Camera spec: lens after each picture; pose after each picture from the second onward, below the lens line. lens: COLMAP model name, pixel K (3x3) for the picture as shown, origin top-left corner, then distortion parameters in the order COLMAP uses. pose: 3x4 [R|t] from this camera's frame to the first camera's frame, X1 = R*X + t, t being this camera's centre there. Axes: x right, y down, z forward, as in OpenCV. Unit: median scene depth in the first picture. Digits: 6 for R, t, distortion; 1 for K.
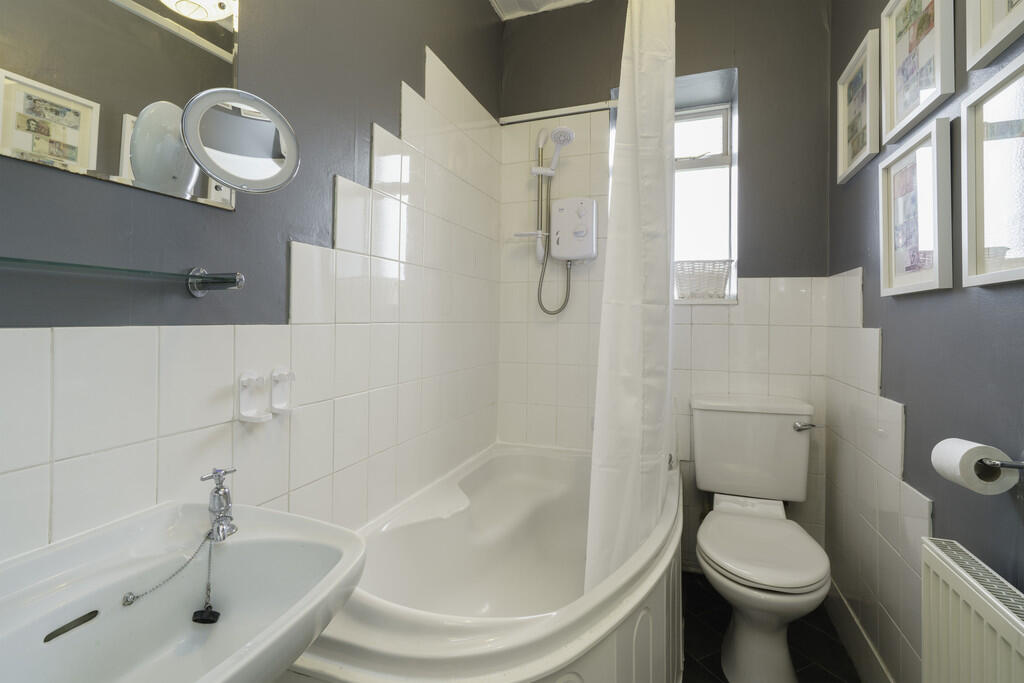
lens RADIAL K [[471.9, 0, 512.0], [0, 471.9, 341.5], [0, 0, 1]] dist [-0.001505, -0.000321]
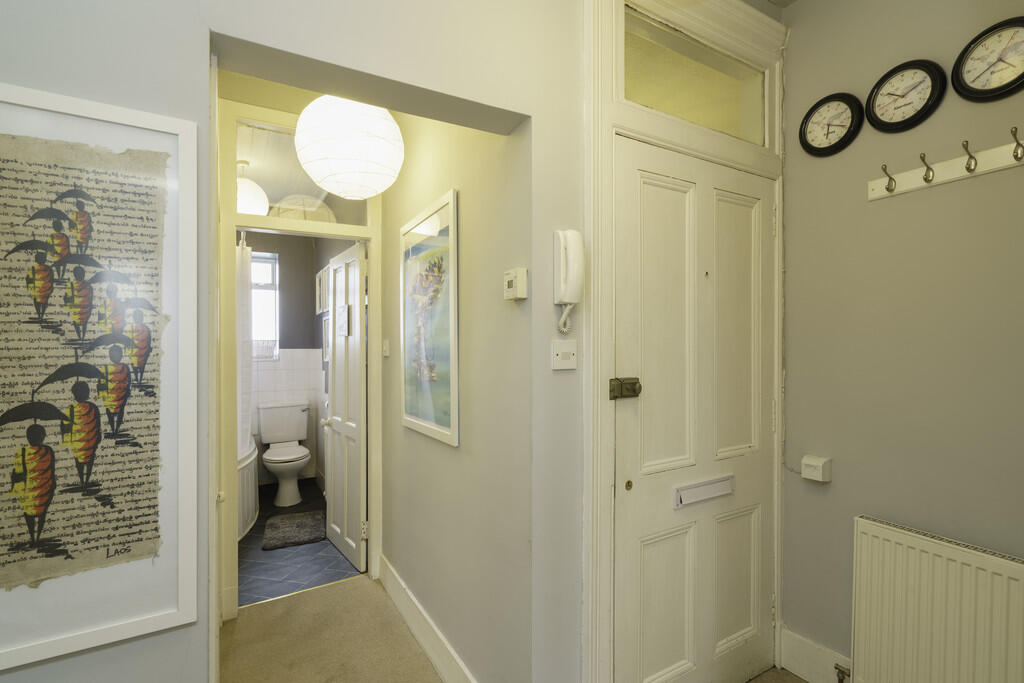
lens RADIAL K [[471.9, 0, 512.0], [0, 471.9, 341.5], [0, 0, 1]] dist [-0.001505, -0.000321]
pose [[0.643332, -0.017906, 0.765378, -0.594357], [0.016957, 0.999814, 0.009138, -0.186114], [-0.765400, 0.007099, 0.643516, -1.460434]]
